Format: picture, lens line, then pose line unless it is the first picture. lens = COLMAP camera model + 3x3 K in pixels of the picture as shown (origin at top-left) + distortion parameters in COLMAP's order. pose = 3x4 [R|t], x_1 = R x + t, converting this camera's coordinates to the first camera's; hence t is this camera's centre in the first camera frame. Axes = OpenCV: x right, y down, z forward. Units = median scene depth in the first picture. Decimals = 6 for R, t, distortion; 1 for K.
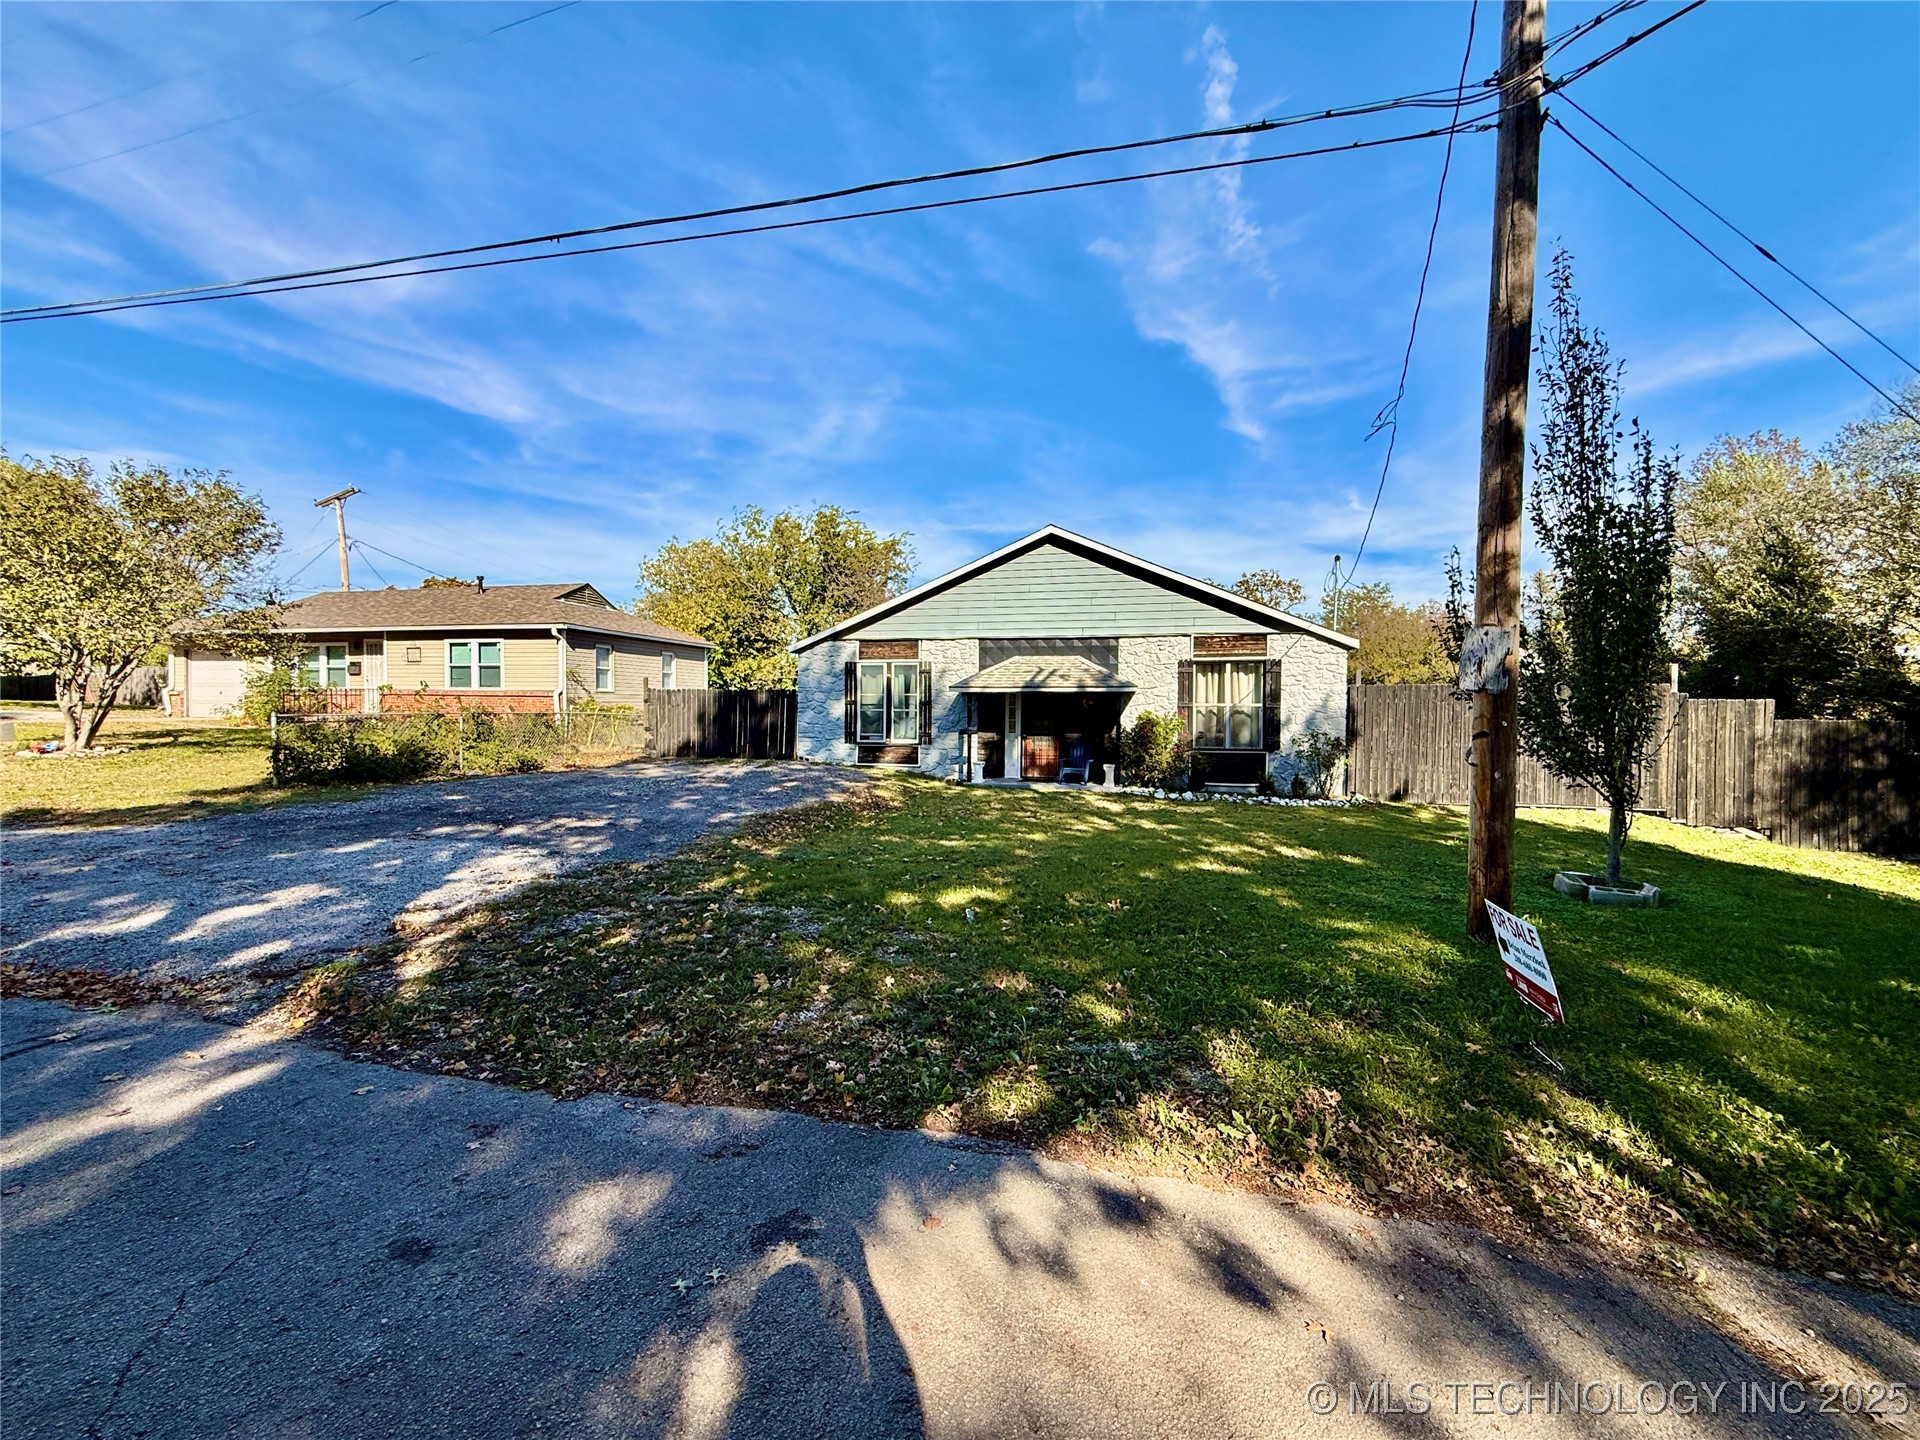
lens RADIAL K [[754.4, 0, 958.4], [0, 754.4, 730.2], [0, 0, 1]] dist [-0.000793, -0.000032]
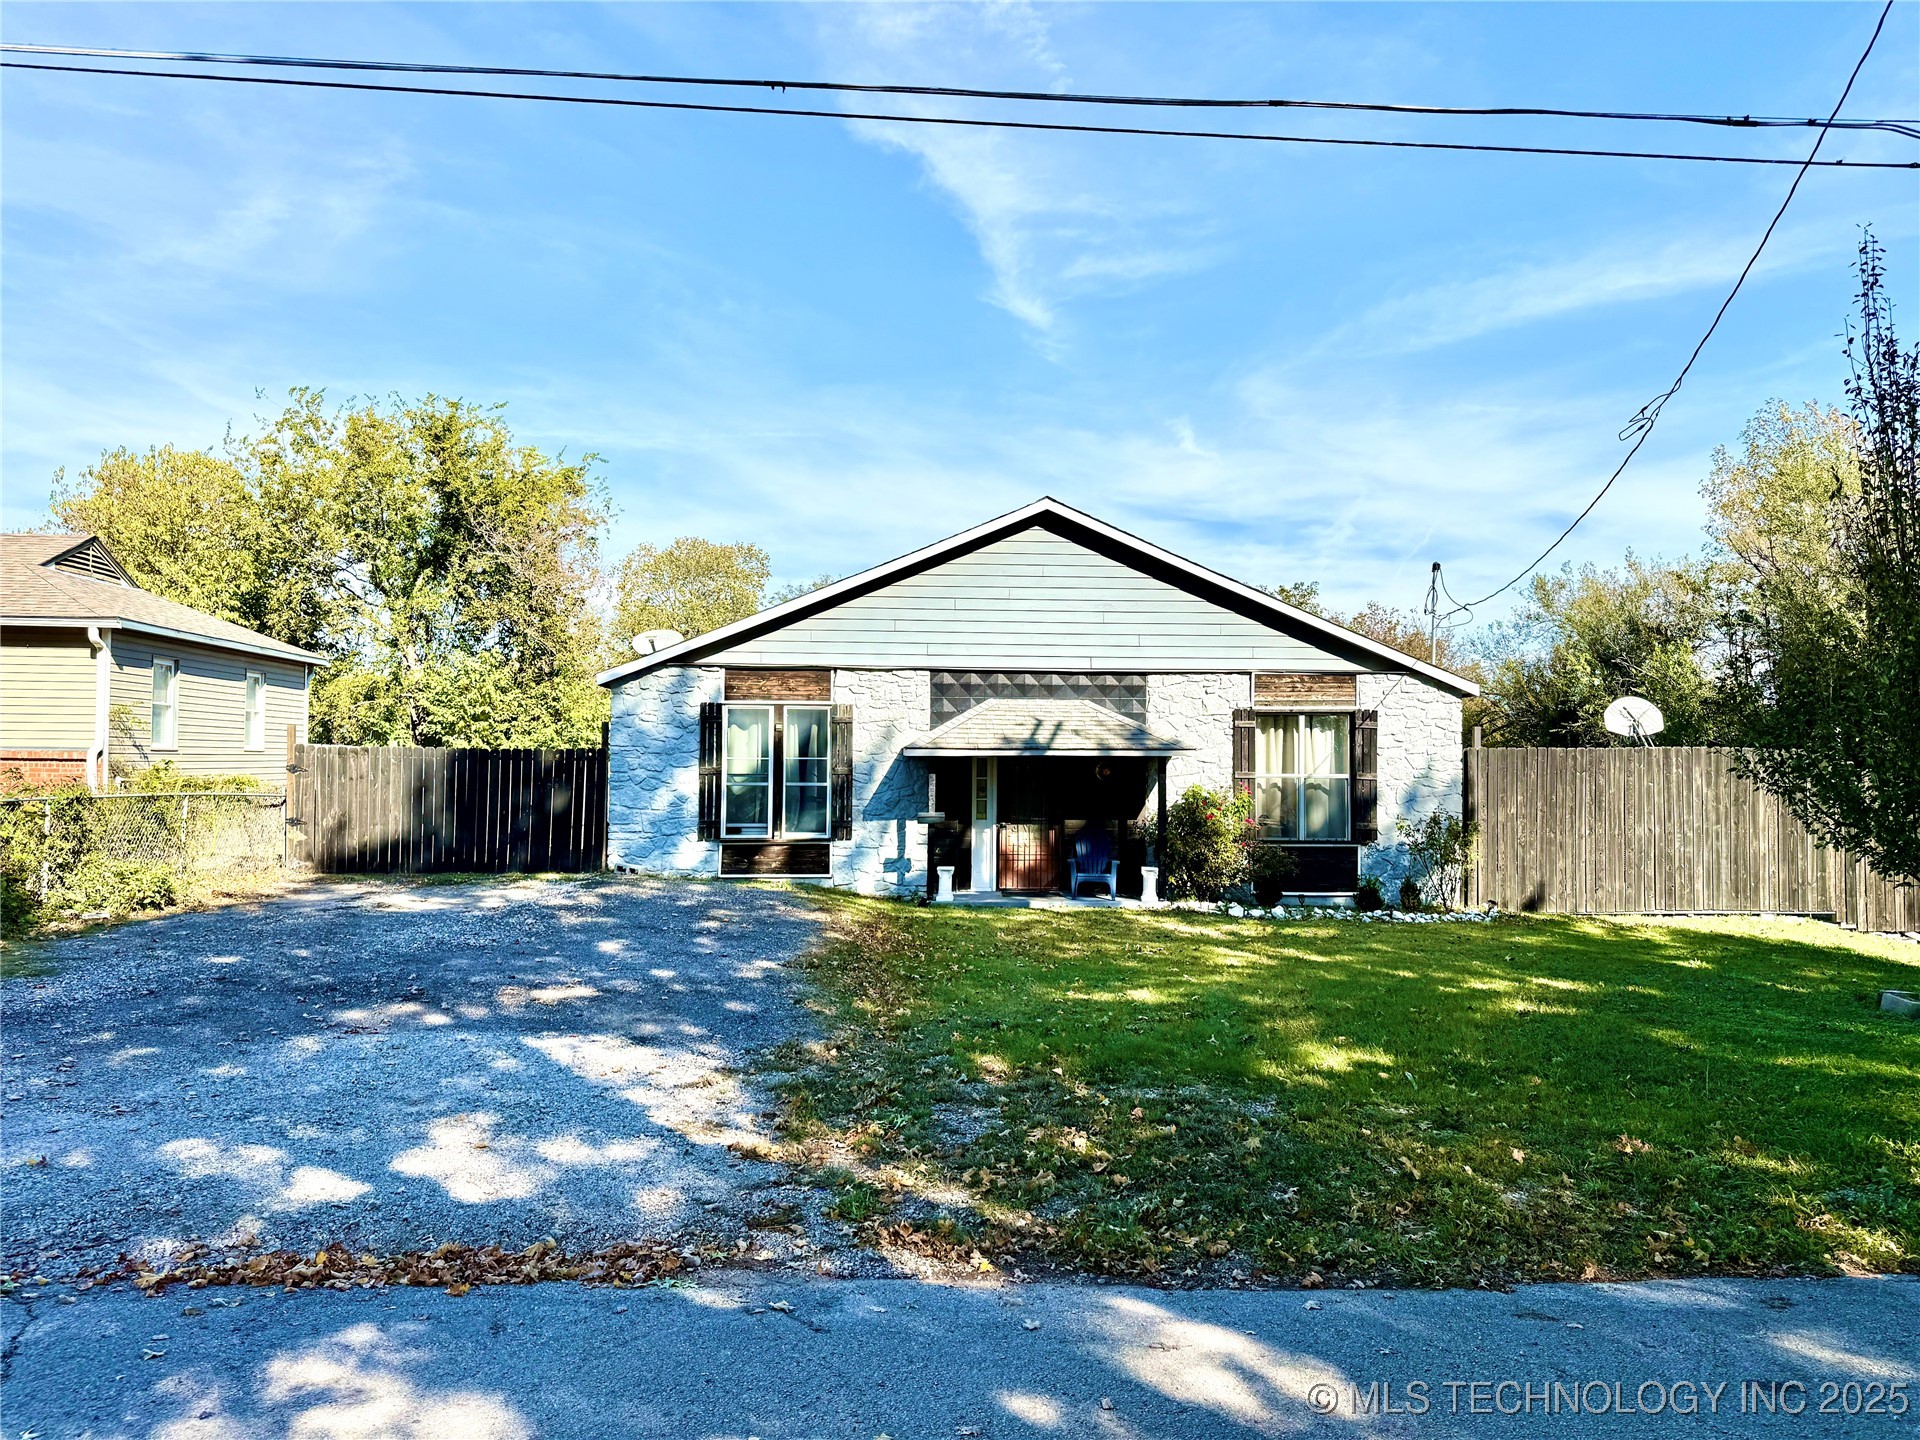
lens RADIAL K [[1336.9, 0, 931.6], [0, 1336.9, 727.7], [0, 0, 1]] dist [0.102990, -0.153374]
pose [[0.956363, 0.007794, 0.292076, -0.296387], [0.008764, 0.998429, -0.055339, -0.011900], [-0.292048, 0.055484, 0.954793, -0.056039]]
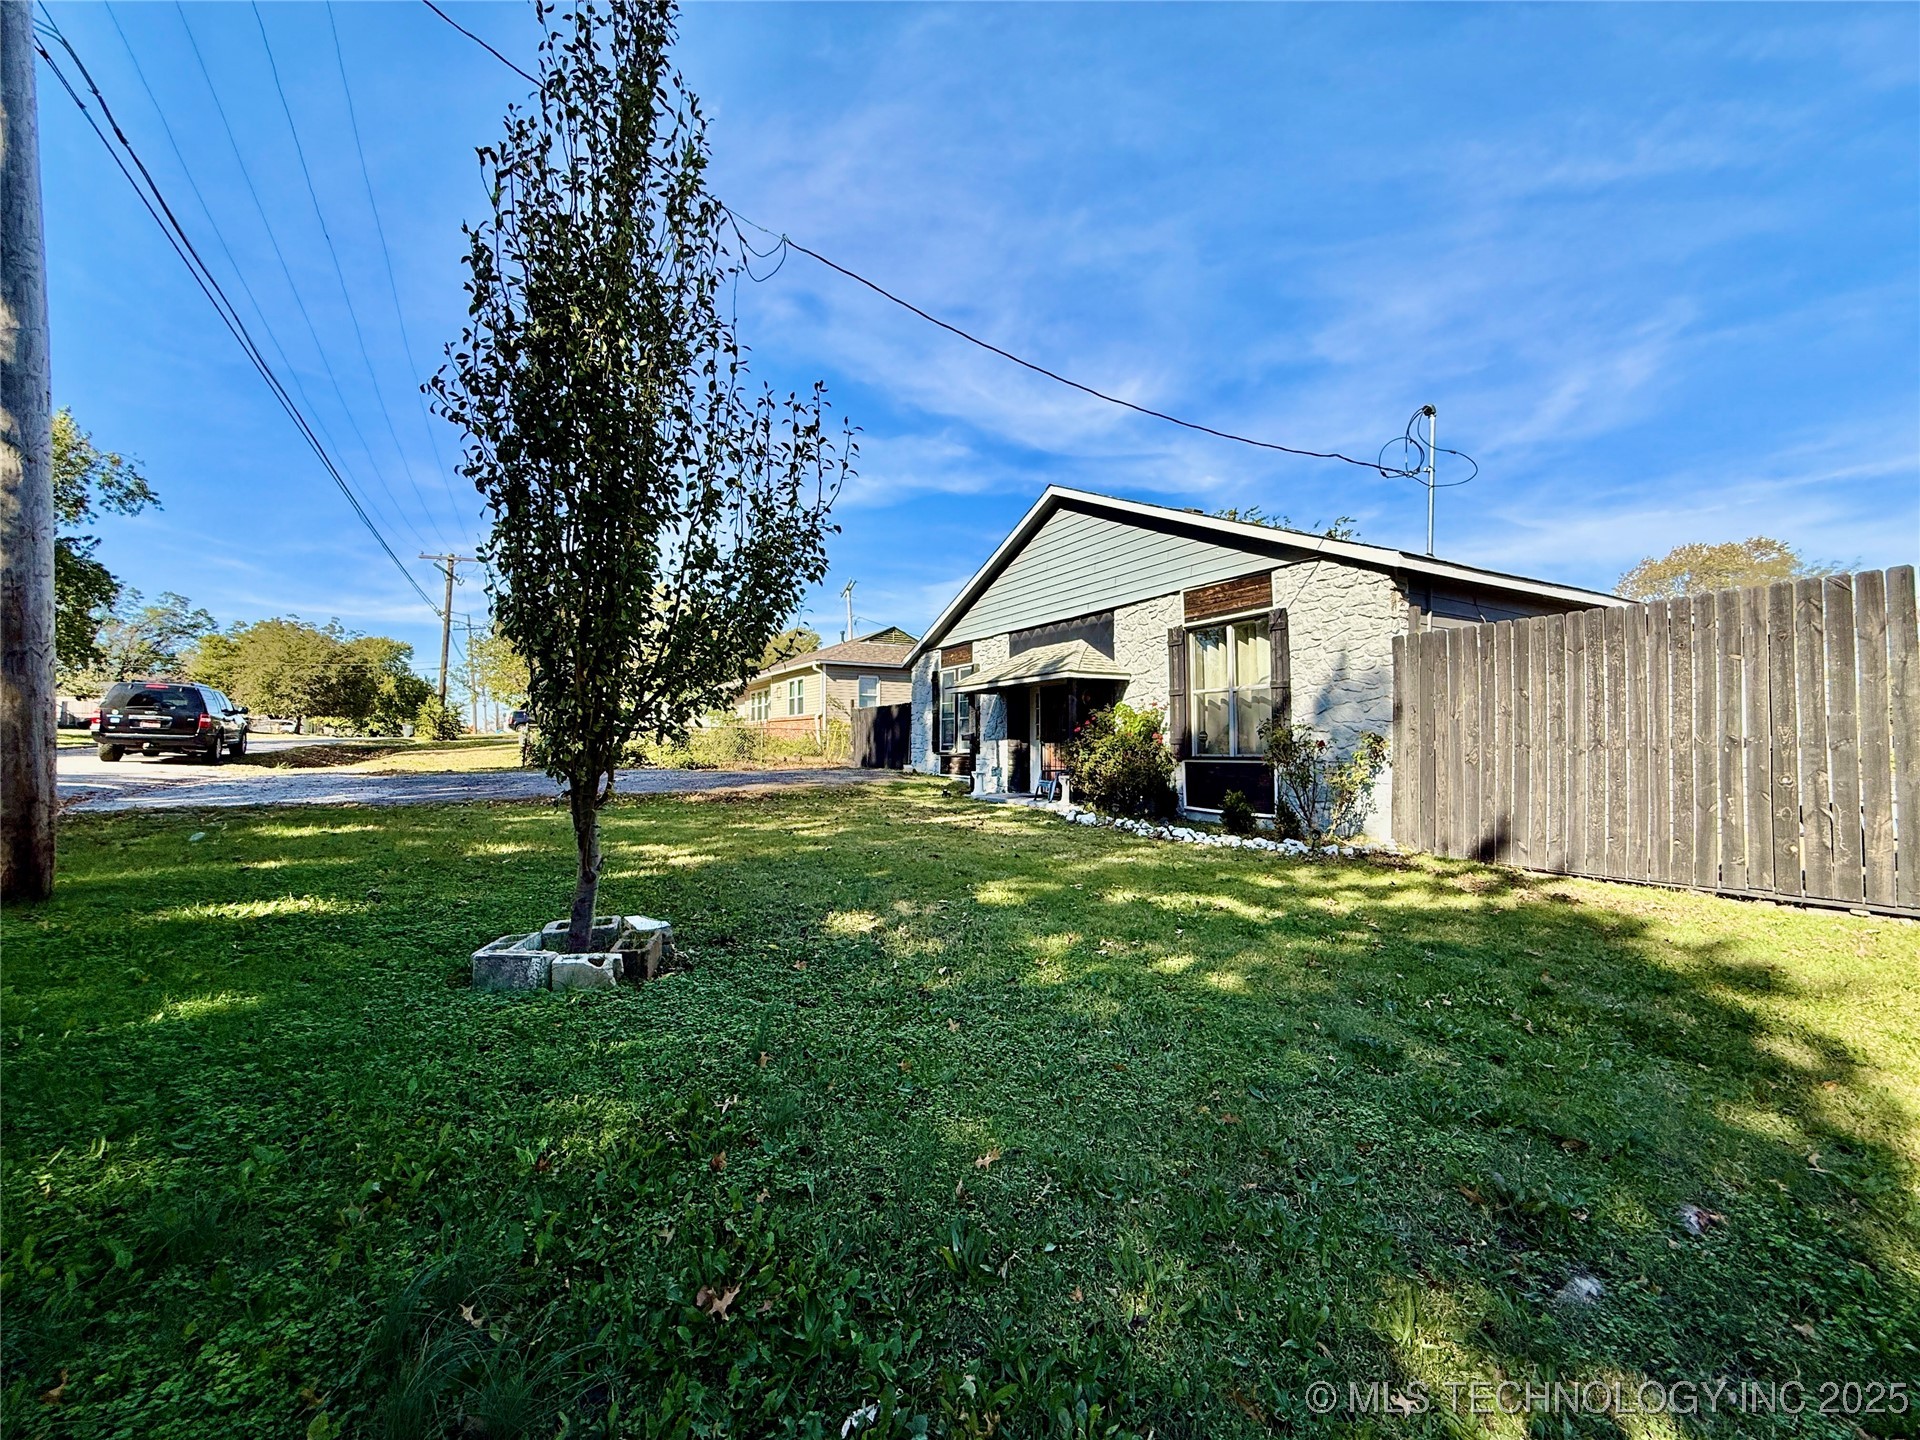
lens RADIAL K [[782.5, 0, 946.1], [0, 782.5, 724.2], [0, 0, 1]] dist [0.000459, -0.000349]
pose [[0.659266, -0.026619, -0.751438, 0.660609], [-0.026187, 0.997954, -0.058327, 0.039901], [0.751454, 0.058131, 0.657220, 0.355993]]
